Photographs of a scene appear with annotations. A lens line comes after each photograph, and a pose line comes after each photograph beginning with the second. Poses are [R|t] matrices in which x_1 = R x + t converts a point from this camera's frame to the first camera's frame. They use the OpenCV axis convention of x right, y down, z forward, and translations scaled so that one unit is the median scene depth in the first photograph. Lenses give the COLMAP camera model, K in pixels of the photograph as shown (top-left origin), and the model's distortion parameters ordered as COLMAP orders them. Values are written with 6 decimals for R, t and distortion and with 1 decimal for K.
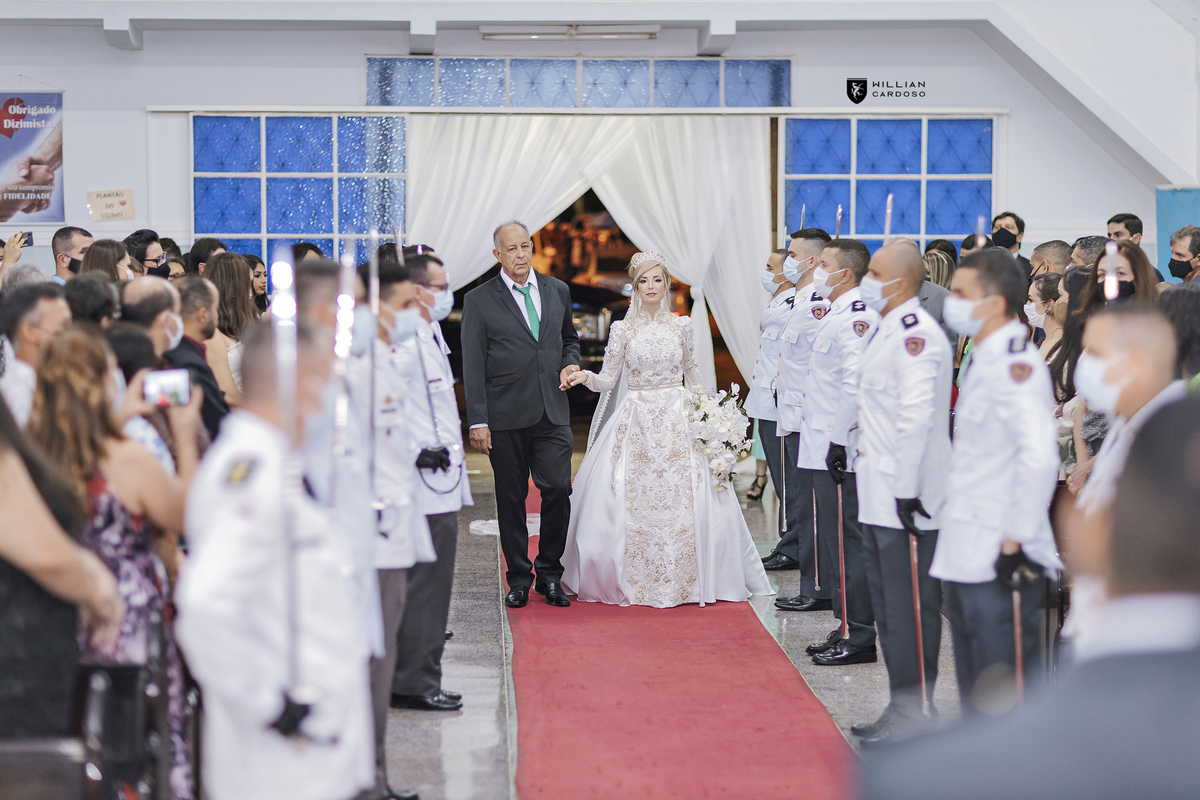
lens RADIAL K [[2943.7, 0, 600.0], [0, 2943.7, 400.0], [0, 0, 1]] dist [-0.069828, -0.182702]
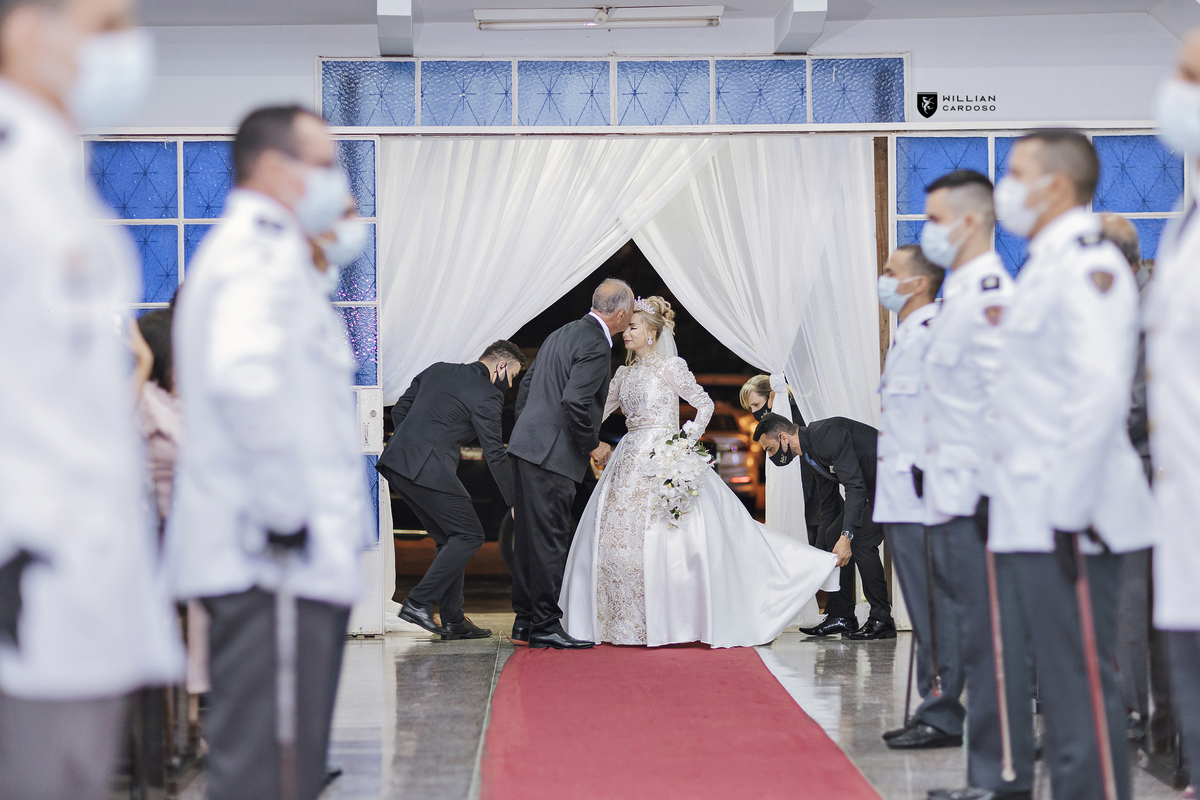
lens RADIAL K [[2943.7, 0, 600.0], [0, 2943.7, 400.0], [0, 0, 1]] dist [-0.069828, -0.182702]
pose [[0.999706, -0.010089, -0.022040, 0.004960], [0.008425, 0.997198, -0.074336, 0.022476], [0.022729, 0.074128, 0.996990, 0.277260]]
